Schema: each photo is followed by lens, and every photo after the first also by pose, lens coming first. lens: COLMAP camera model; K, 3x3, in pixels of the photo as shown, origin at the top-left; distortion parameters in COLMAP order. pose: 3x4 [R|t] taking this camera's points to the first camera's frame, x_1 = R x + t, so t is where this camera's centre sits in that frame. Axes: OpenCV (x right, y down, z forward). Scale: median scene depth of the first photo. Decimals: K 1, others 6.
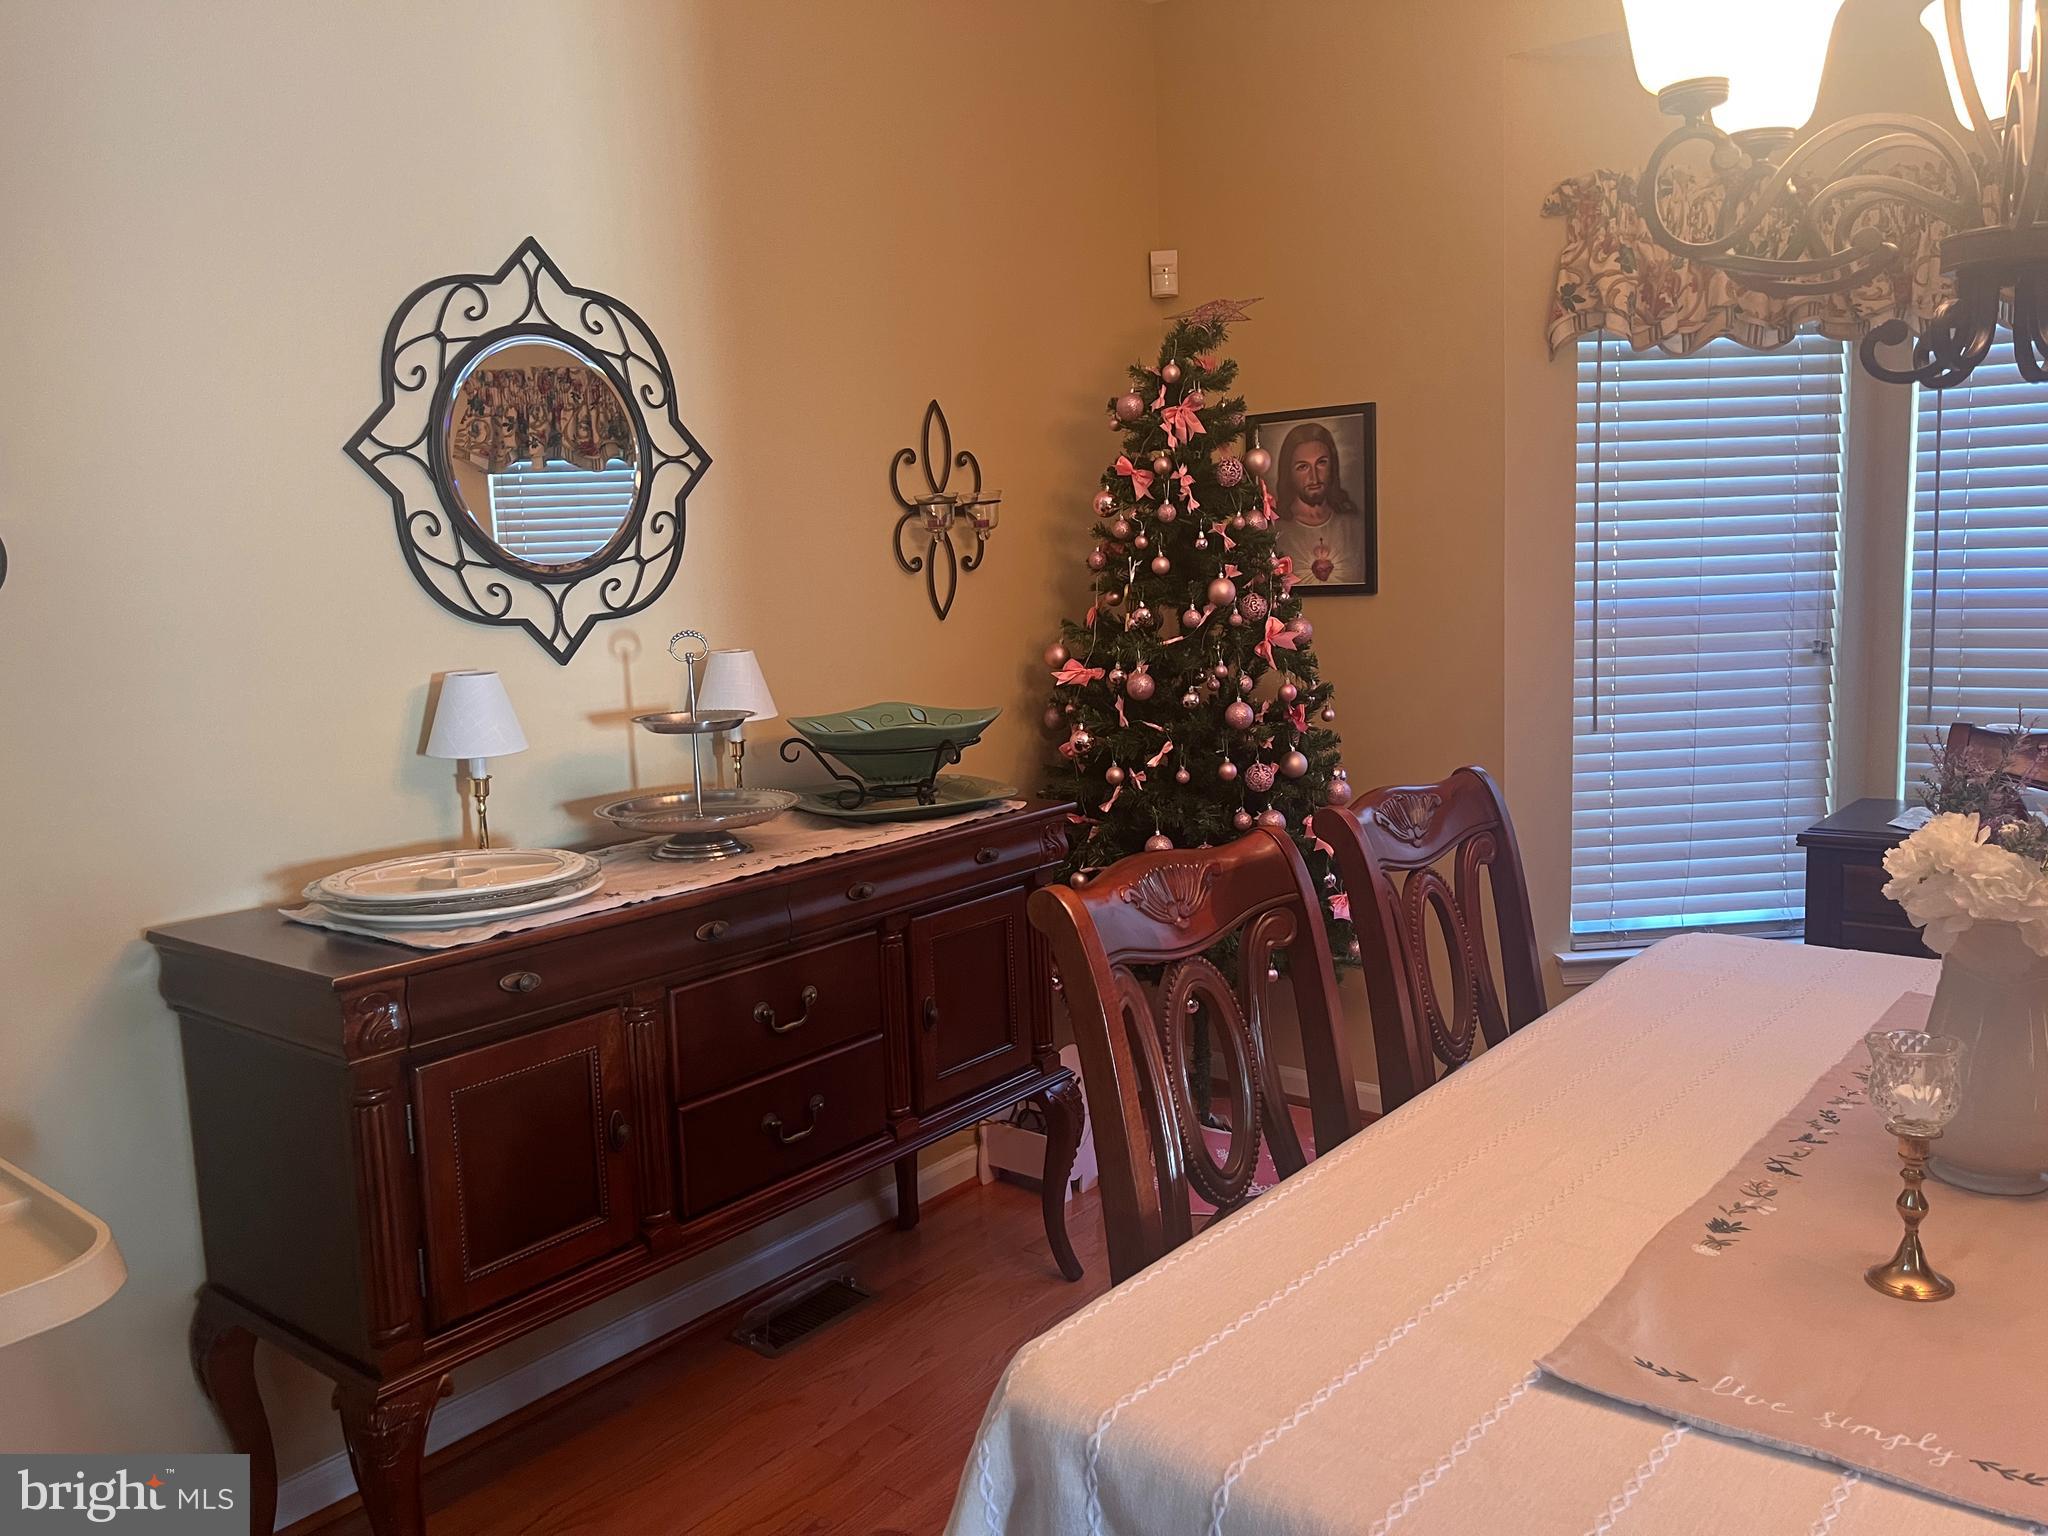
lens RADIAL K [[1552.5, 0, 1025.6], [0, 1552.5, 770.3], [0, 0, 1]] dist [0.041956, -0.042067]
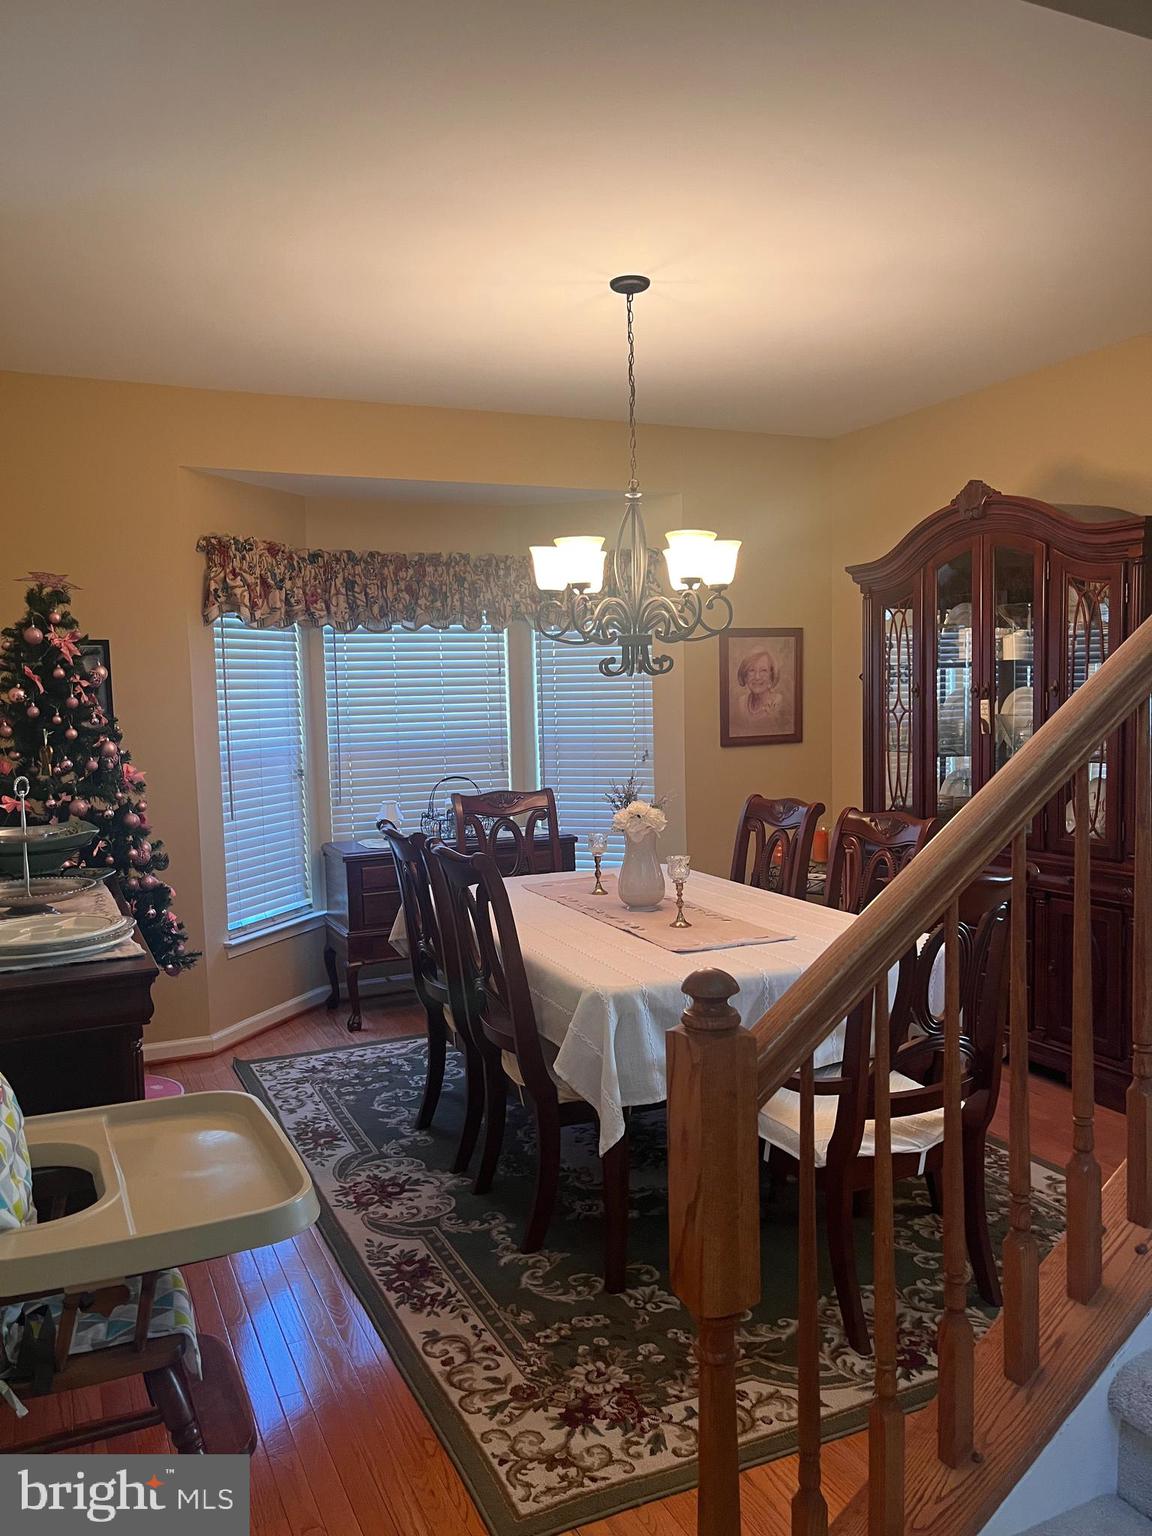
lens RADIAL K [[1164.4, 0, 576.0], [0, 1164.4, 768.0], [0, 0, 1]] dist [0.041956, -0.042067]
pose [[0.452879, -0.034487, 0.890905, -0.754021], [0.127158, 0.991535, -0.026256, 0.002934], [-0.882458, 0.125177, 0.453431, -0.017898]]
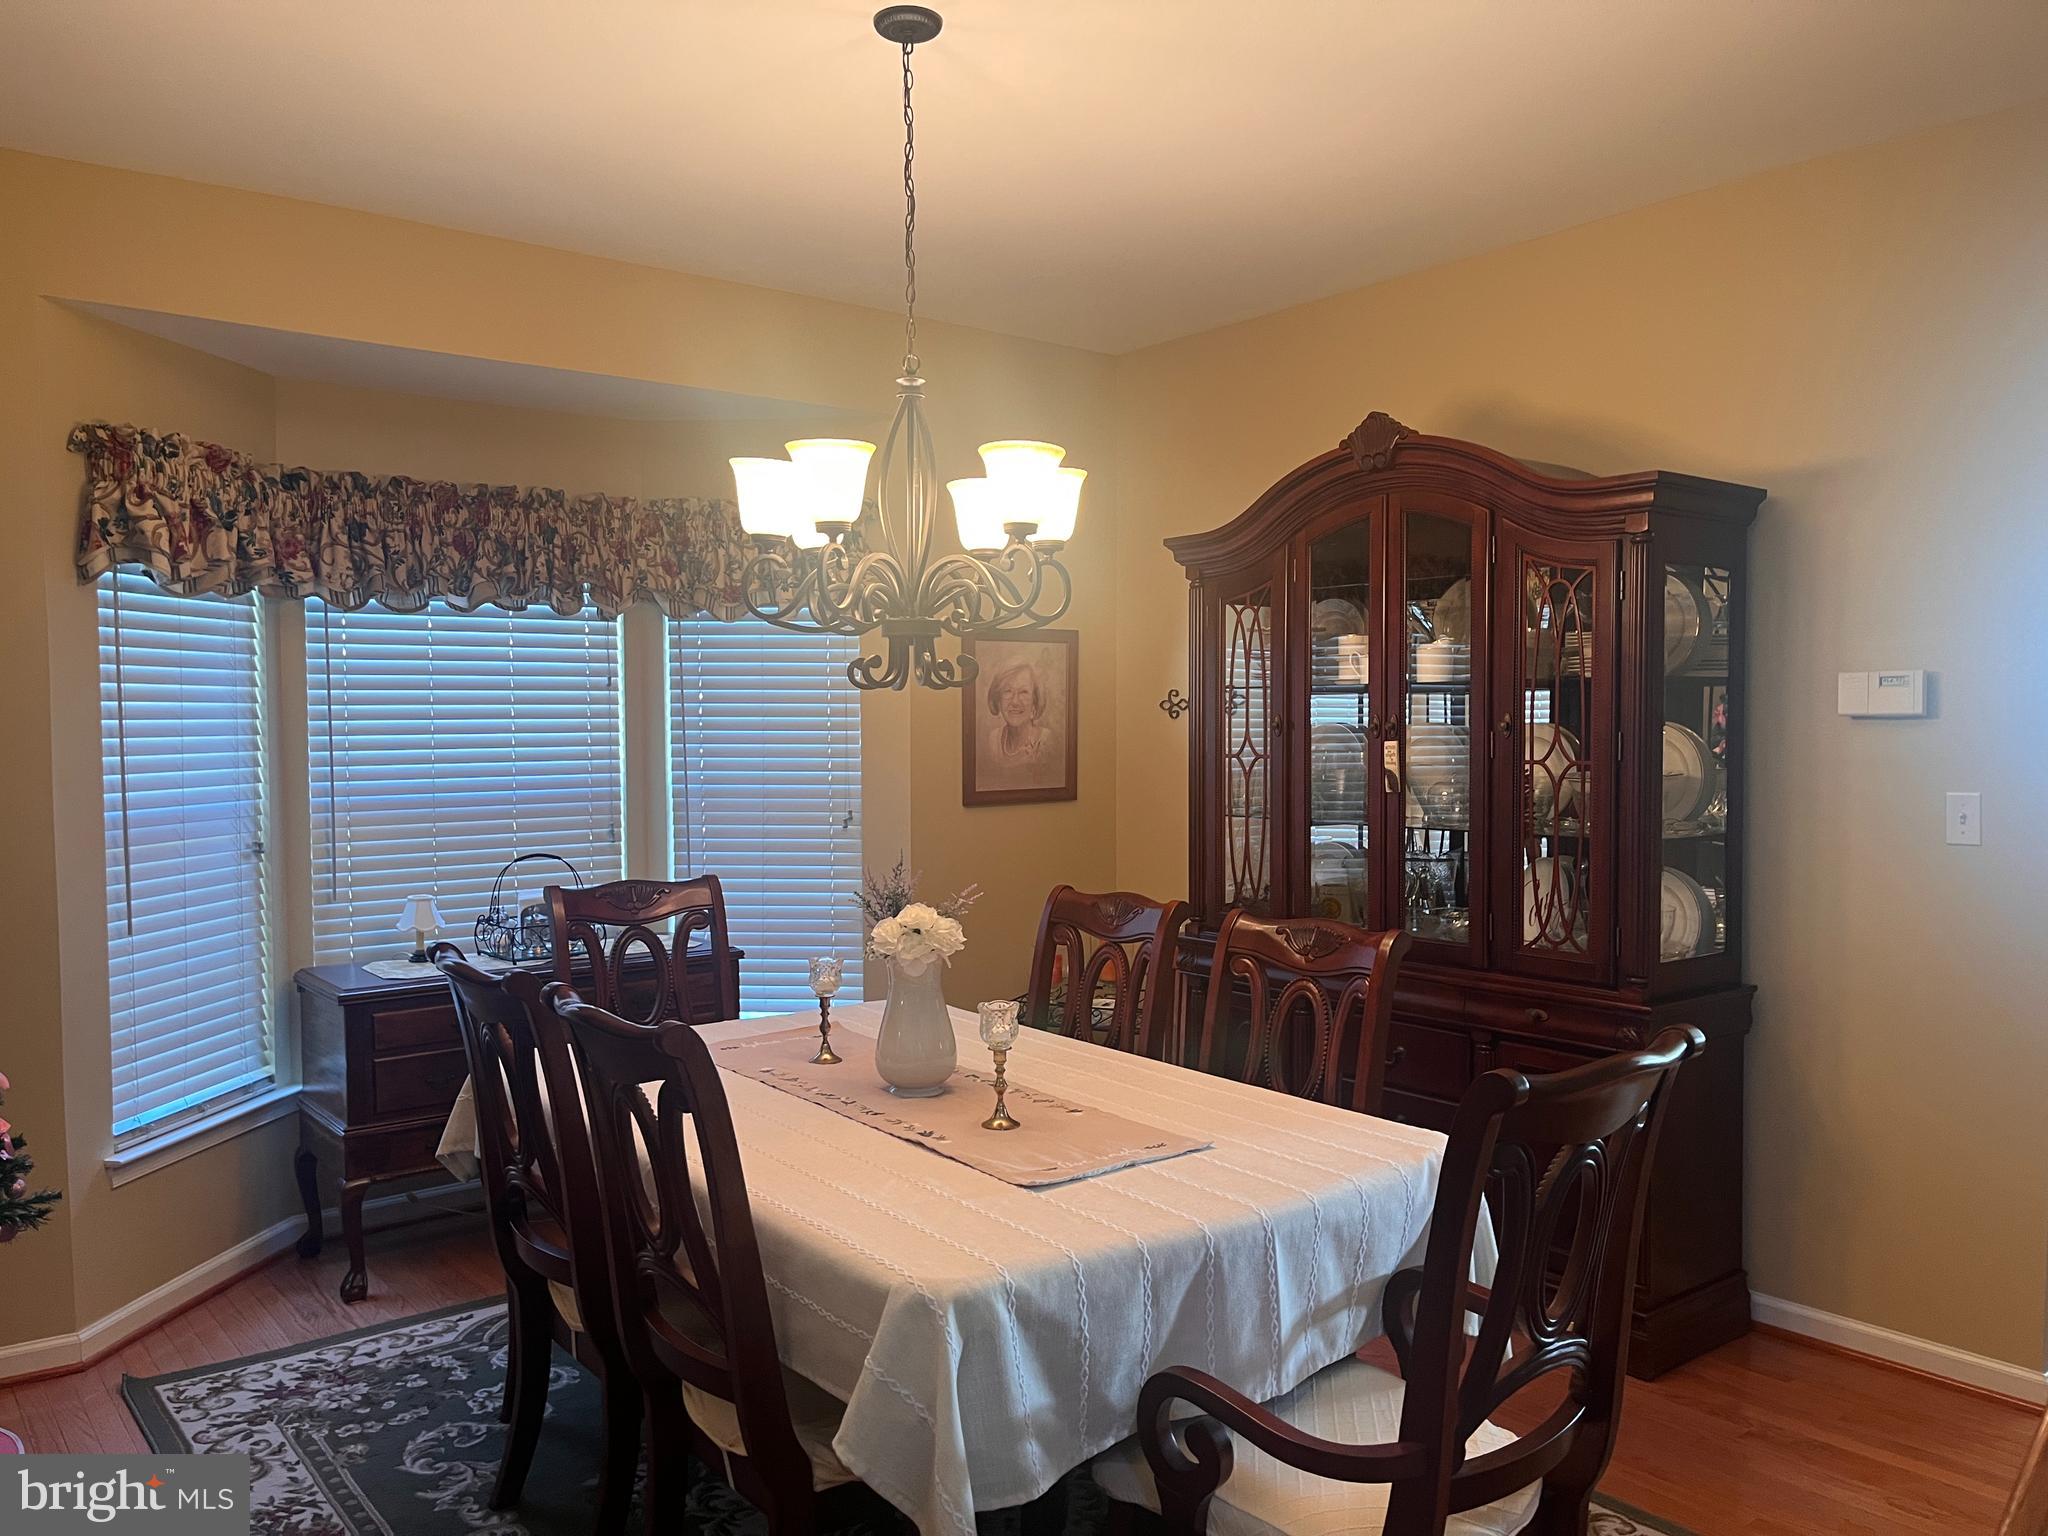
lens RADIAL K [[1552.5, 0, 1025.6], [0, 1552.5, 770.3], [0, 0, 1]] dist [0.041956, -0.042067]
pose [[0.226644, 0.001579, 0.973976, -0.561455], [0.127263, 0.991377, -0.031221, -0.027002], [-0.965627, 0.131028, 0.224489, 0.175911]]
